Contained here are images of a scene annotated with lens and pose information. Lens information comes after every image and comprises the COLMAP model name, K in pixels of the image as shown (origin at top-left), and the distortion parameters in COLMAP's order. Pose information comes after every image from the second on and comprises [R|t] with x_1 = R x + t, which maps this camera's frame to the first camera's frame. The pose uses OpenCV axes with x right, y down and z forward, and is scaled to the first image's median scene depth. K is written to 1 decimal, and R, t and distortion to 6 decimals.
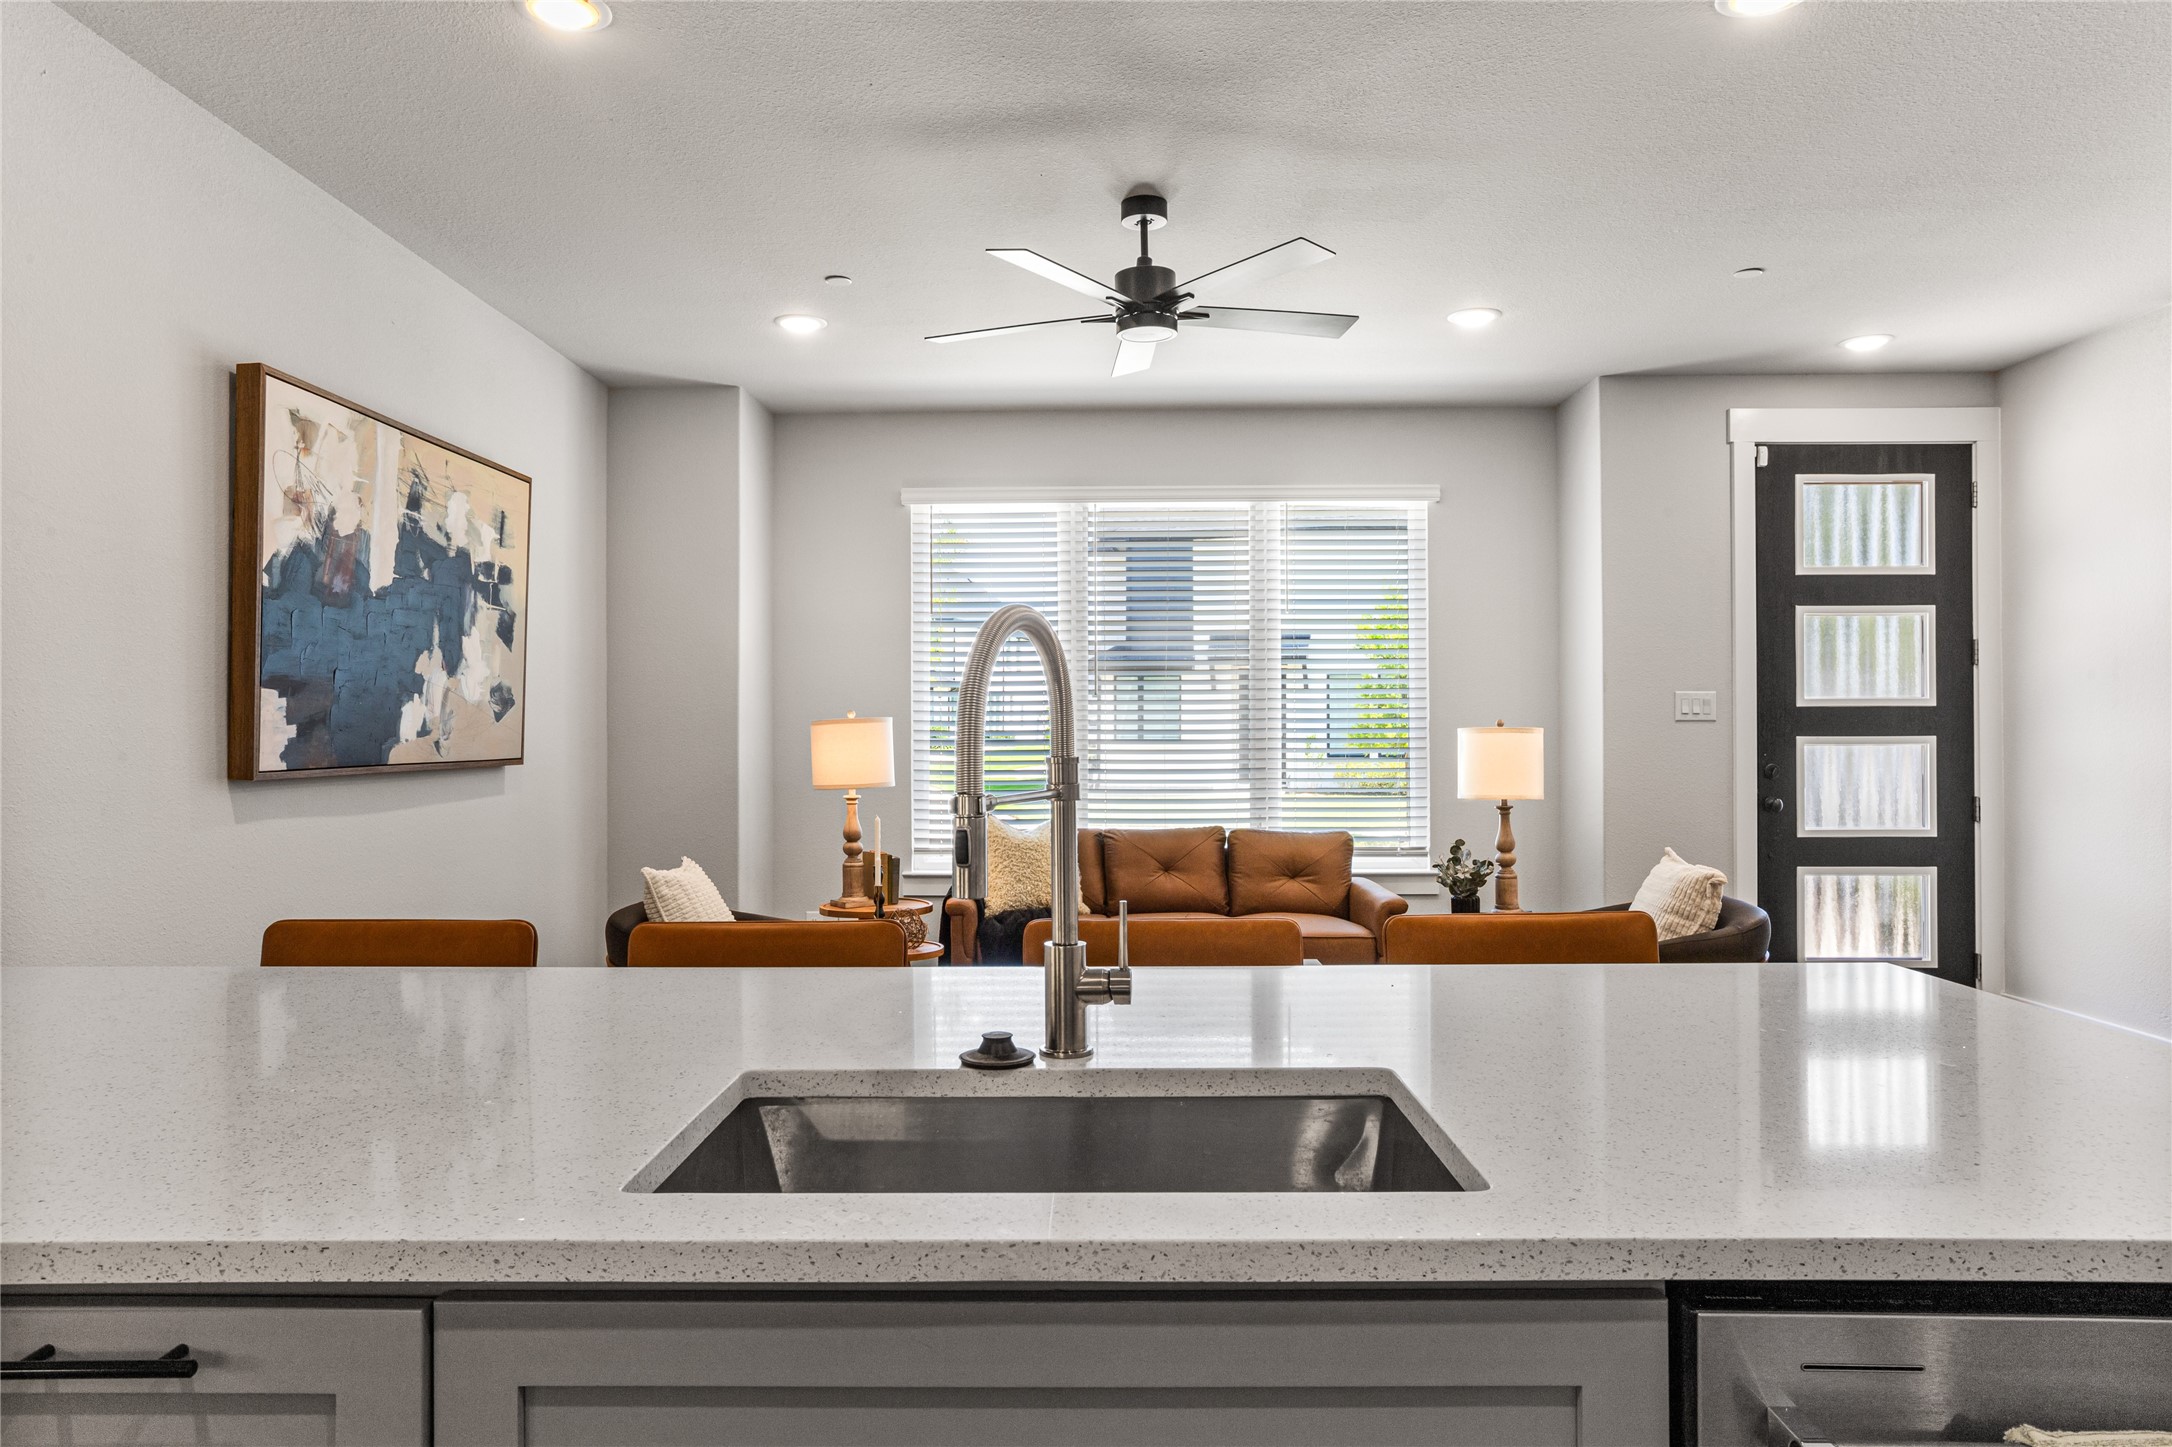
lens RADIAL K [[1361.4, 0, 1086.0], [0, 1361.4, 723.5], [0, 0, 1]] dist [-0.037623, 0.046052]
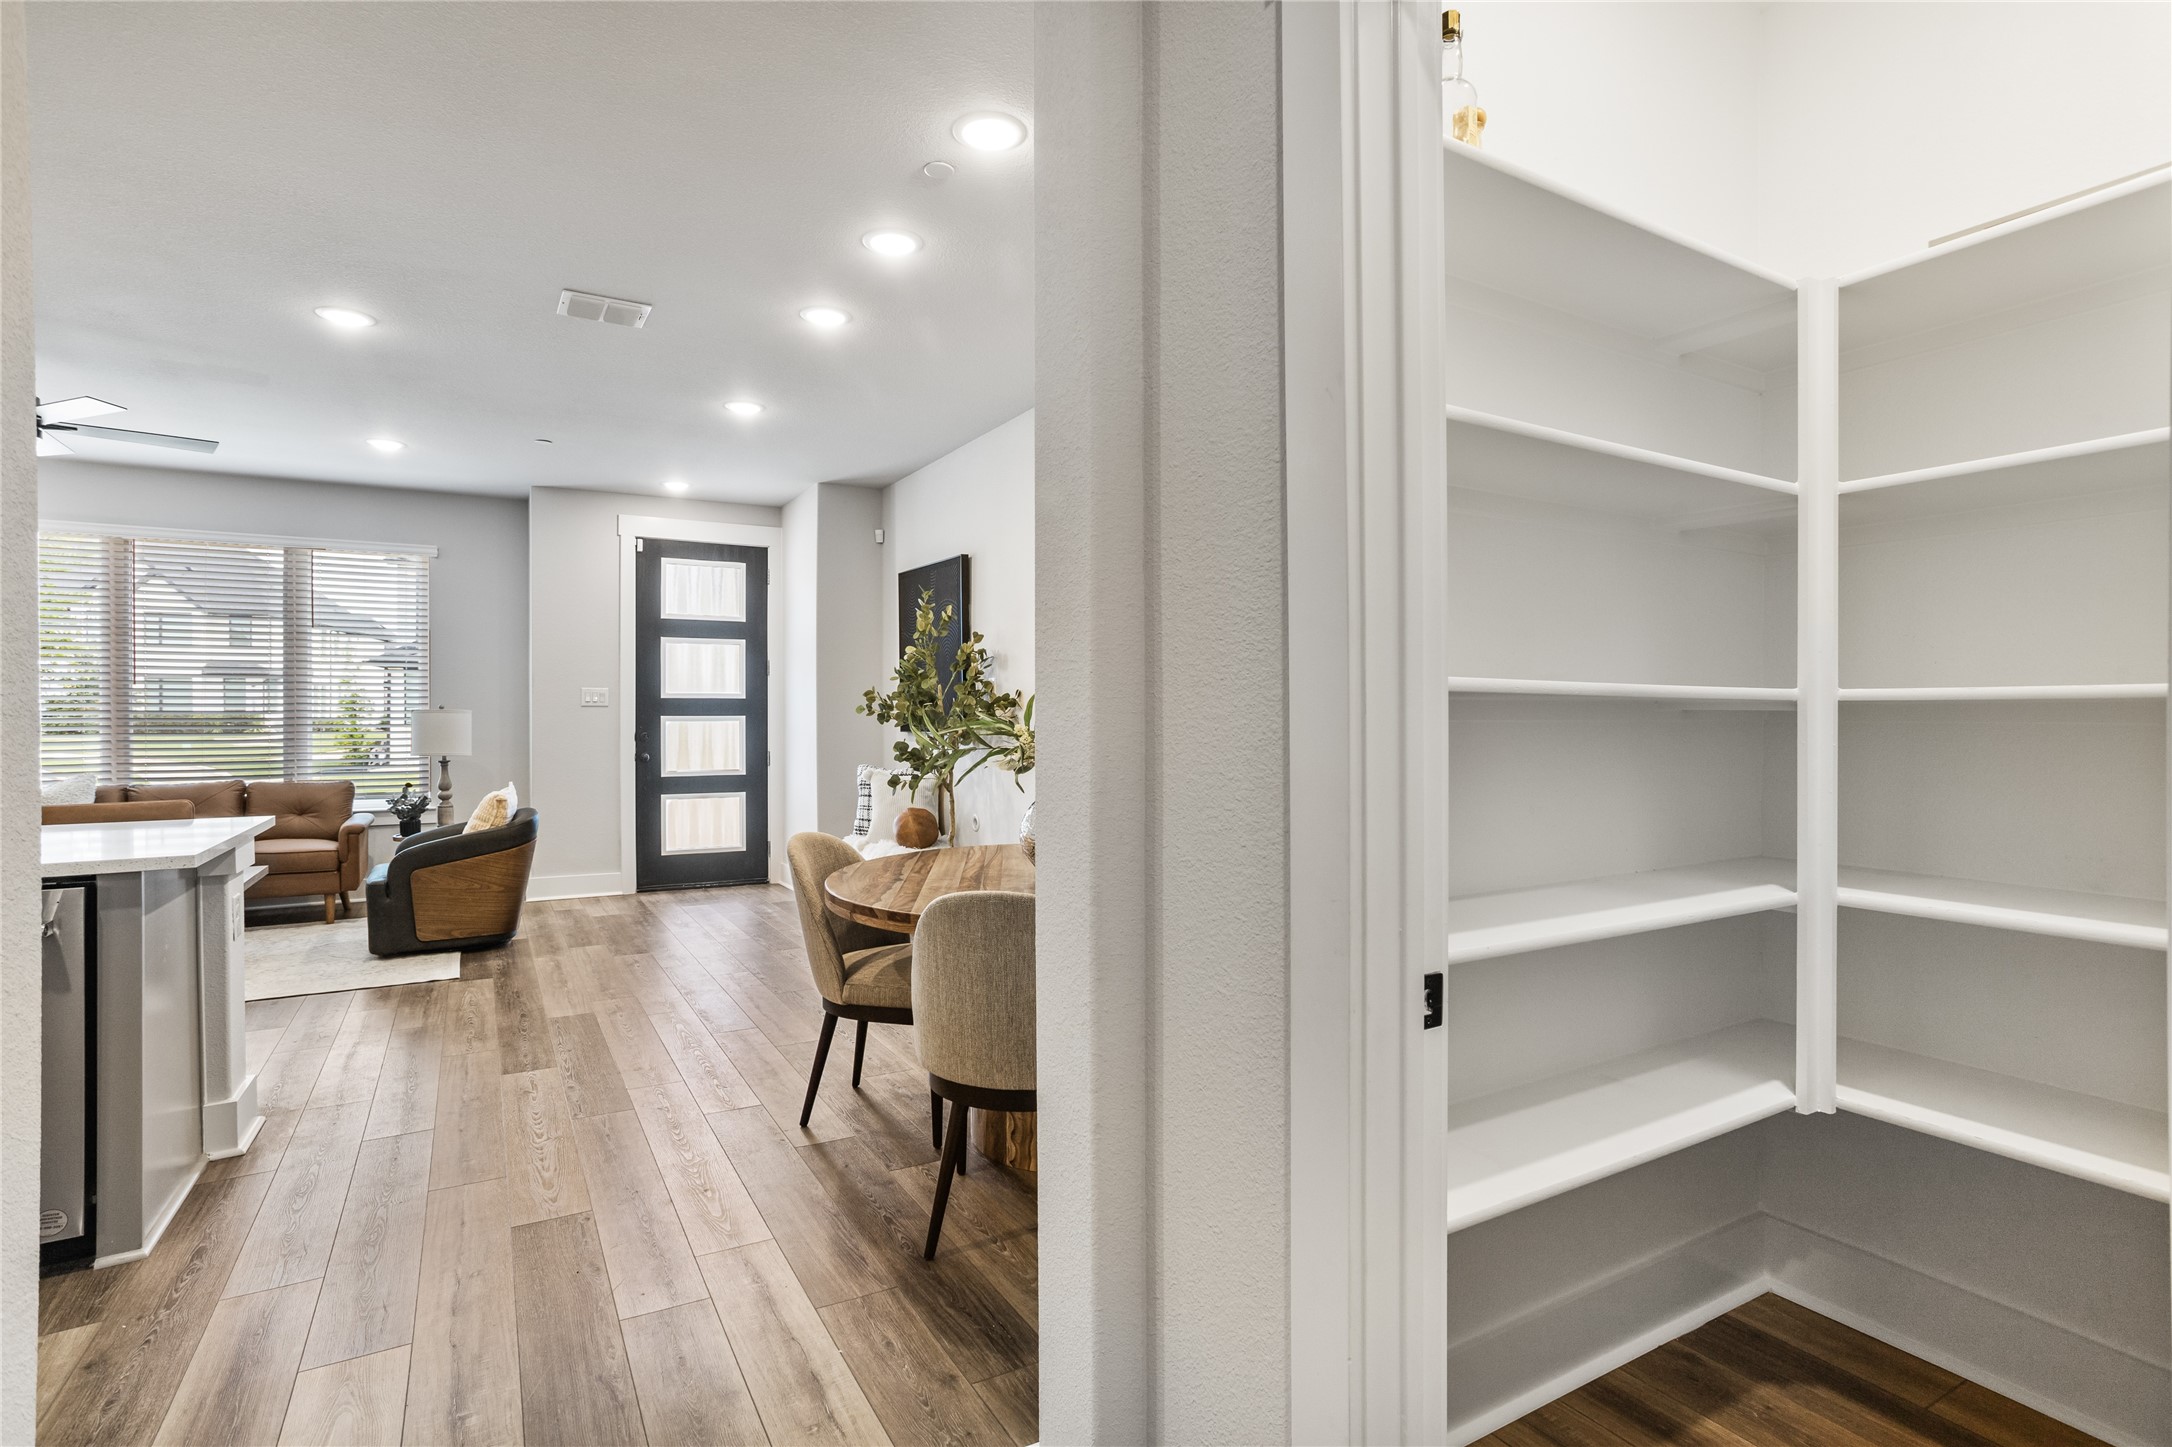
lens RADIAL K [[1067.3, 0, 1086.0], [0, 1067.3, 723.5], [0, 0, 1]] dist [-0.061034, 0.042563]
pose [[0.854974, -0.001032, 0.518669, 0.315746], [-0.003572, 0.999963, 0.007877, 0.006805], [-0.518658, -0.008588, 0.854939, -0.397226]]
